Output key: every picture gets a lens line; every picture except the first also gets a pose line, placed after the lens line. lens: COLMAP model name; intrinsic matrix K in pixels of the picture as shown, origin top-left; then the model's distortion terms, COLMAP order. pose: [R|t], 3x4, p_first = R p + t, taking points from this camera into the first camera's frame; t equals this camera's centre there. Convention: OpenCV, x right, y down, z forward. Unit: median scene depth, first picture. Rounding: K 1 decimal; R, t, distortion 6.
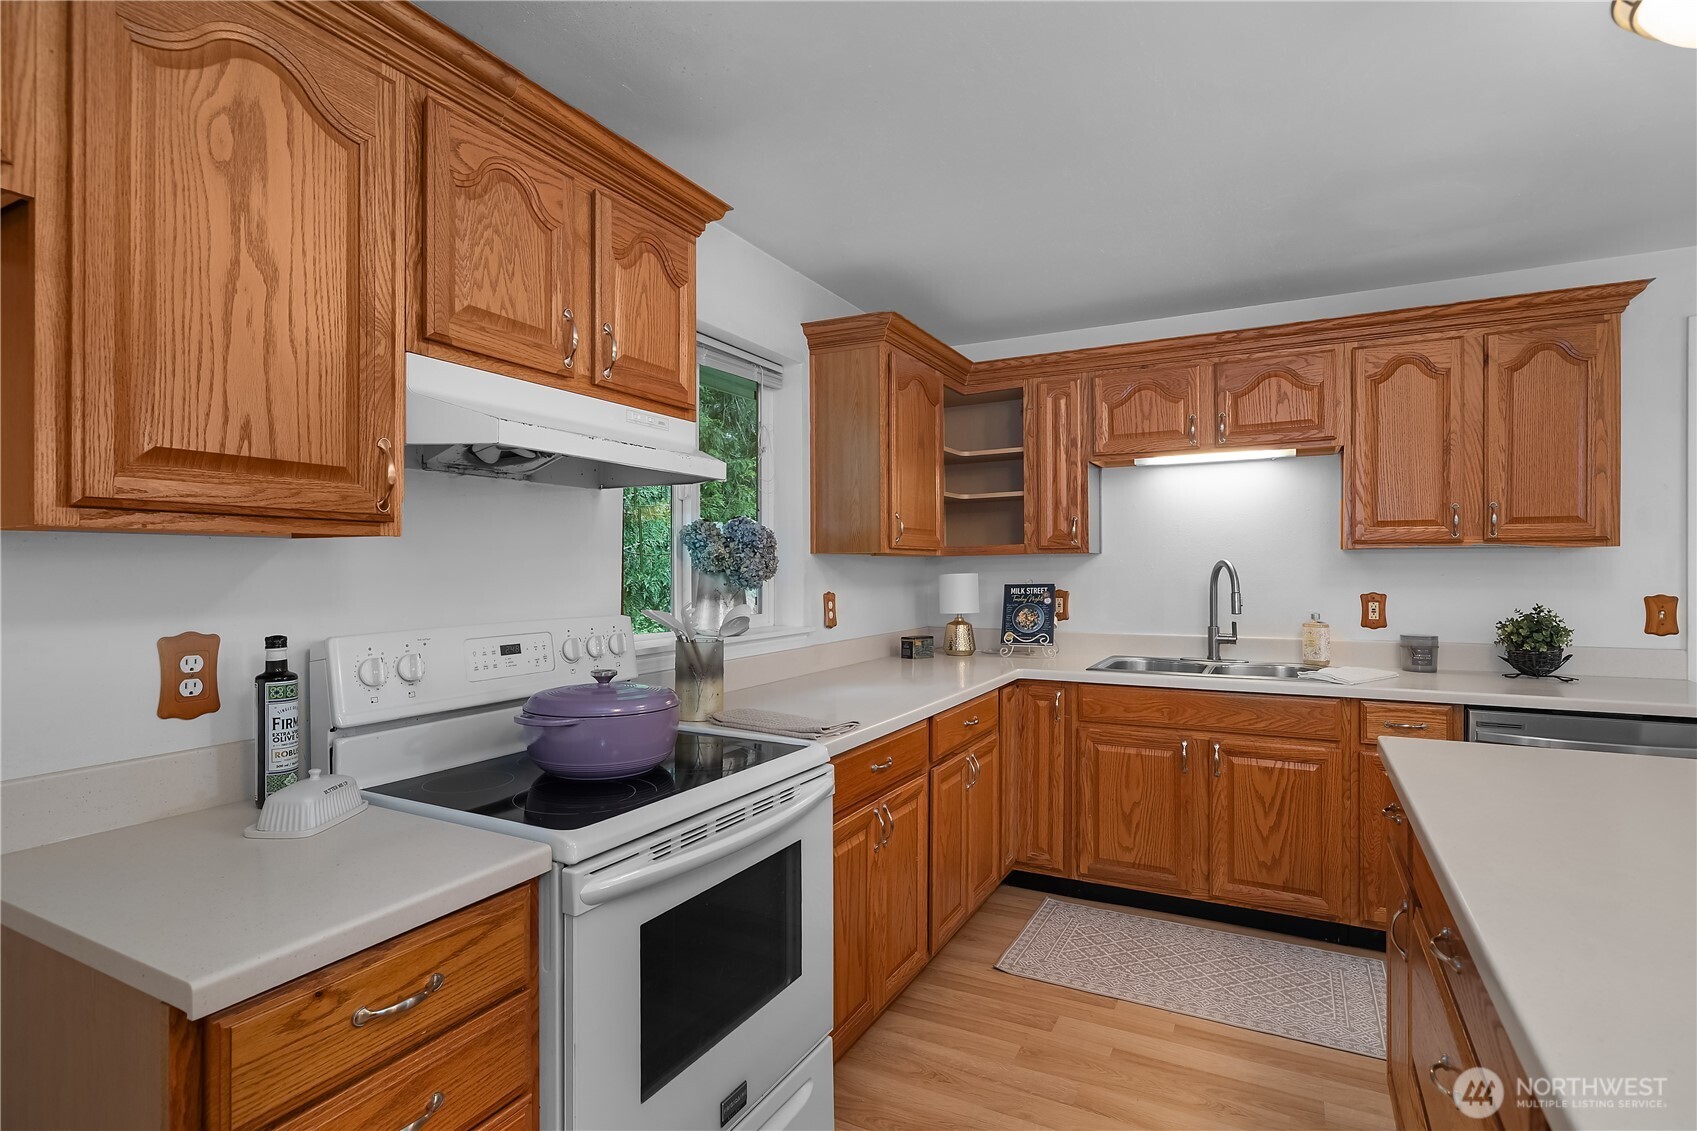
lens RADIAL K [[834.3, 0, 841.2], [0, 834.3, 570.7], [0, 0, 1]] dist [-0.002147, -0.000180]
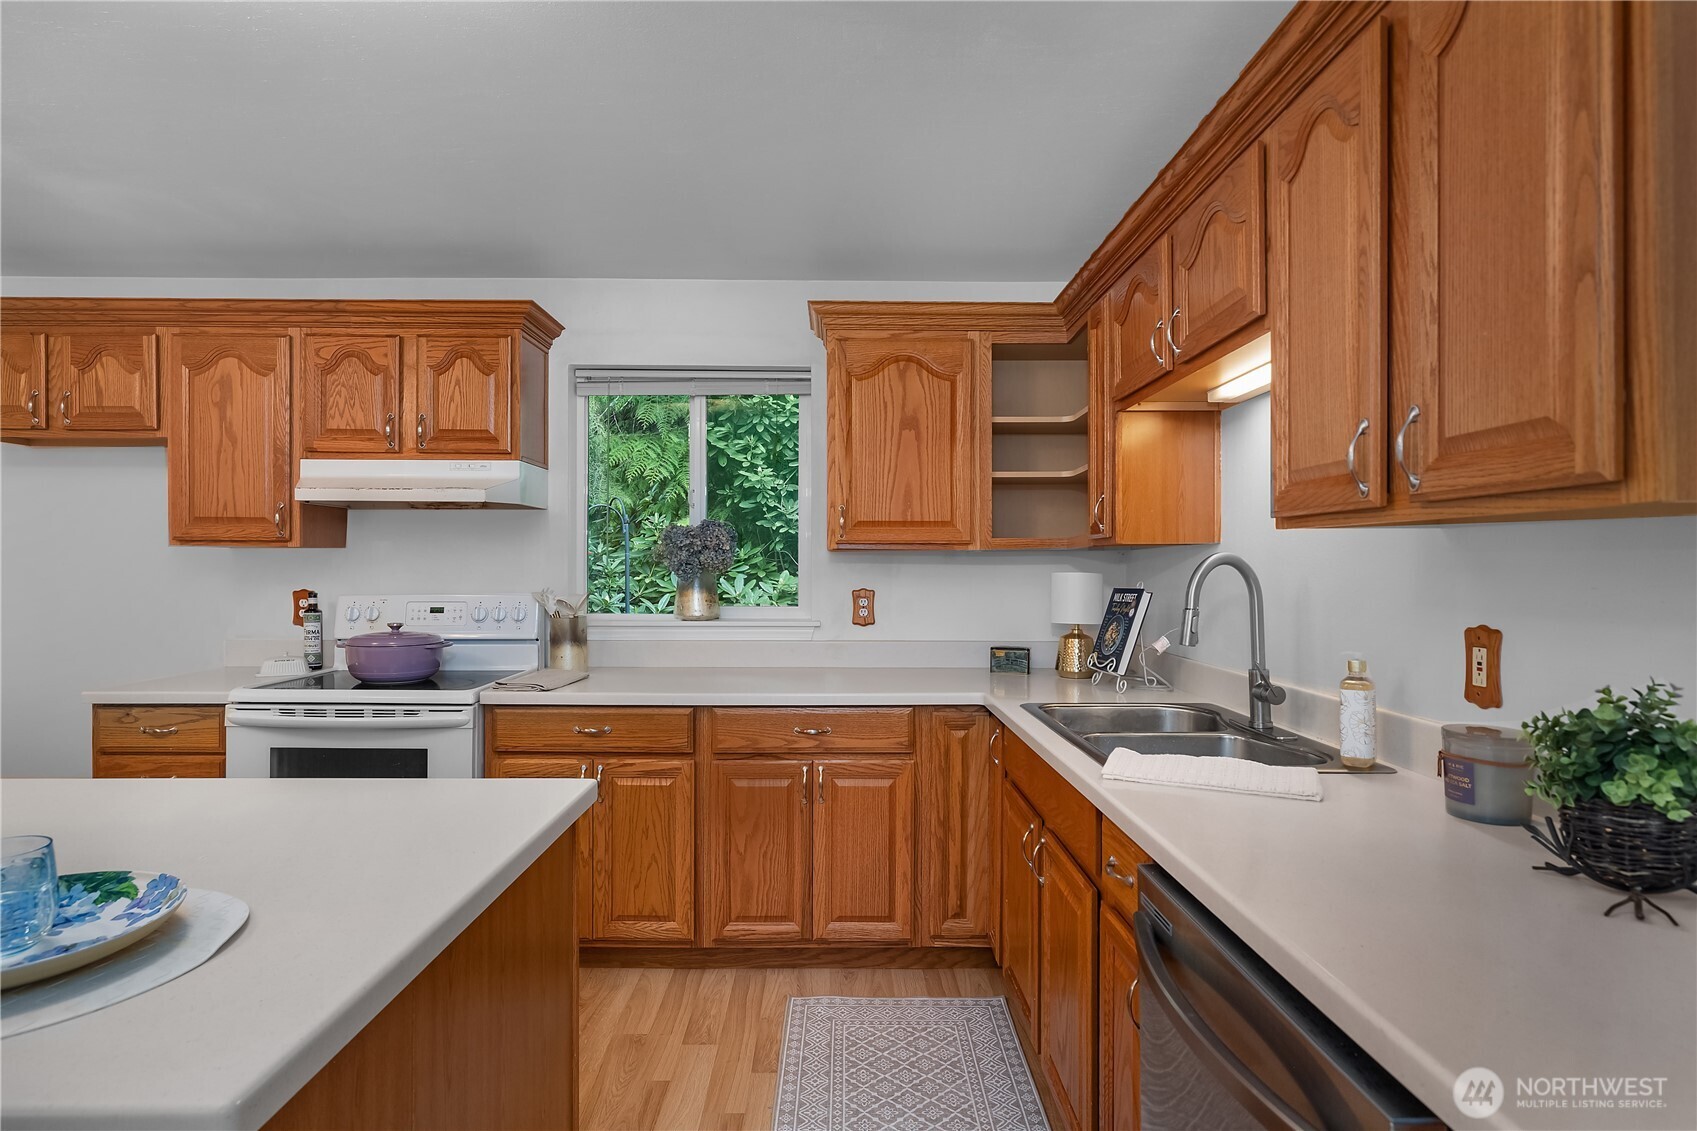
lens RADIAL K [[900.2, 0, 848.5], [0, 900.2, 565.5], [0, 0, 1]] dist [0.002412, 0.000243]
pose [[0.475720, 0.005586, -0.879579, 1.746269], [-0.007750, 0.999968, 0.002158, -0.007793], [0.879562, 0.005790, 0.475748, 0.927770]]
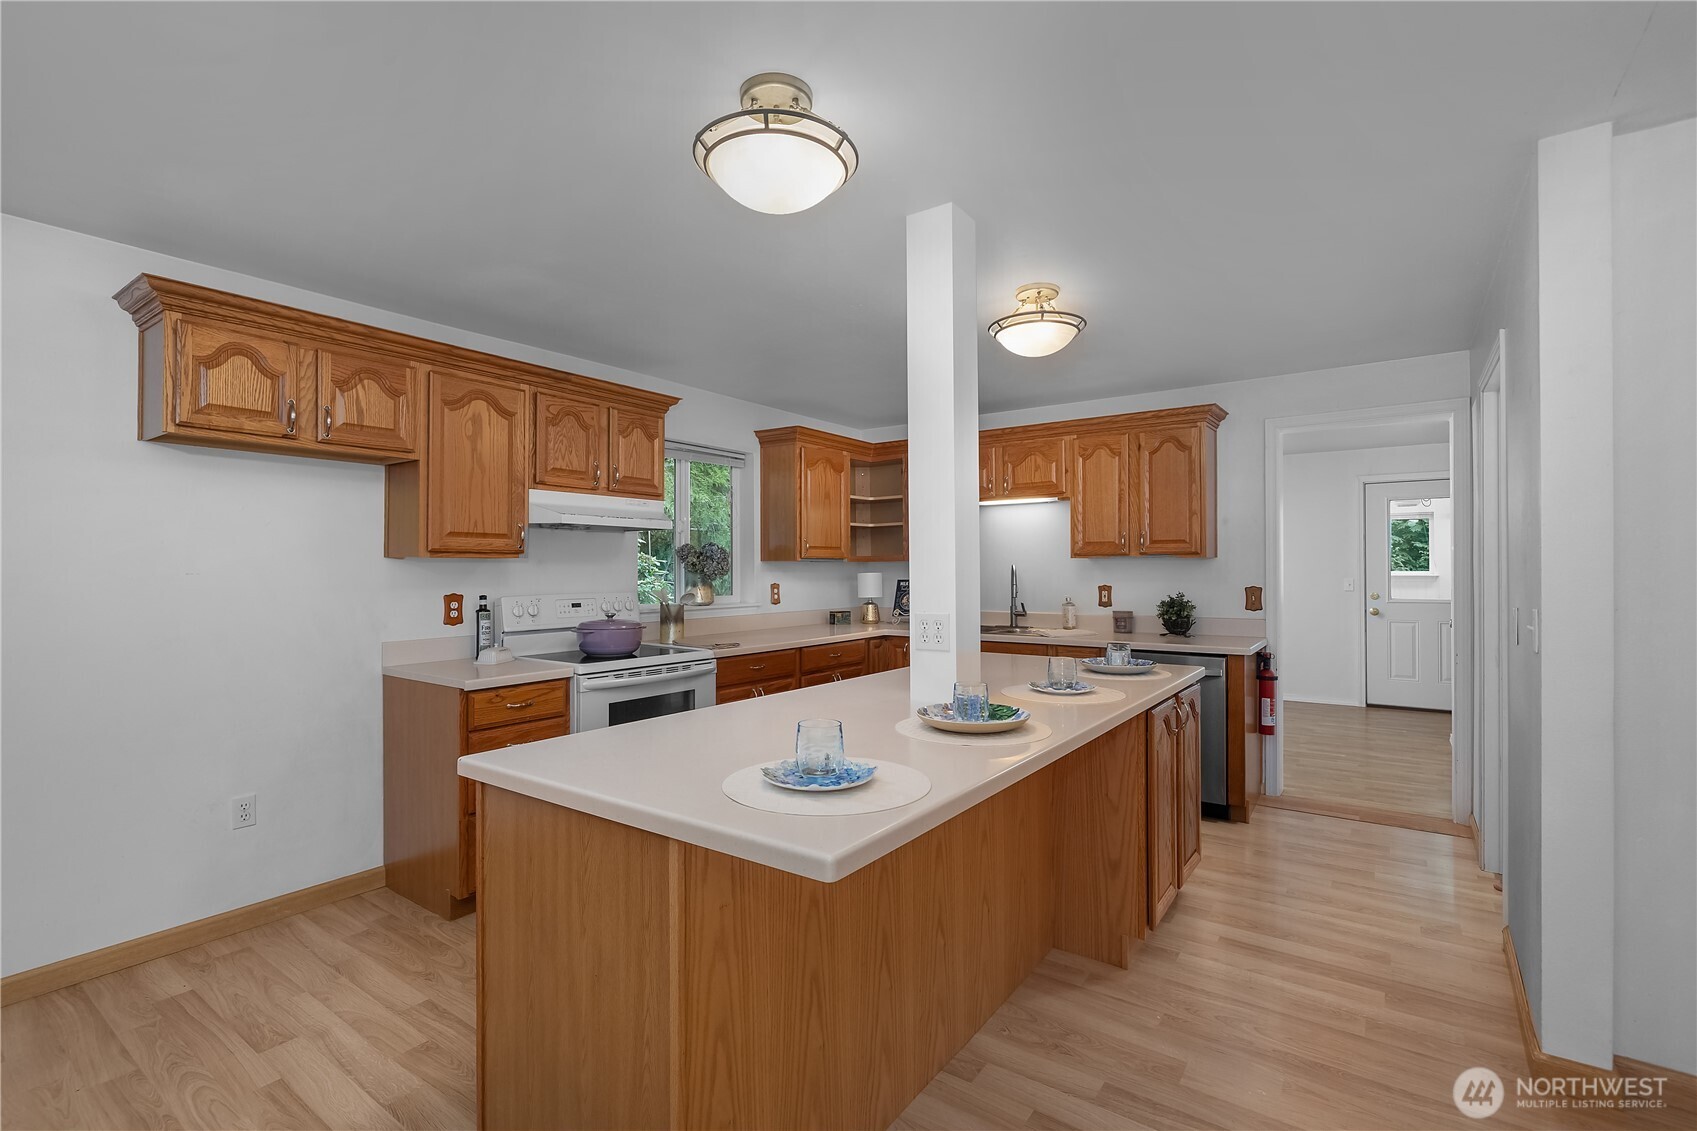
lens RADIAL K [[768.2, 0, 848.5], [0, 768.2, 565.5], [0, 0, 1]] dist [0.000051, 0.000026]
pose [[0.991027, 0.000903, -0.133658, 0.669745], [-0.001775, 0.999978, -0.006402, -0.002542], [0.133649, 0.006582, 0.991007, -1.060078]]
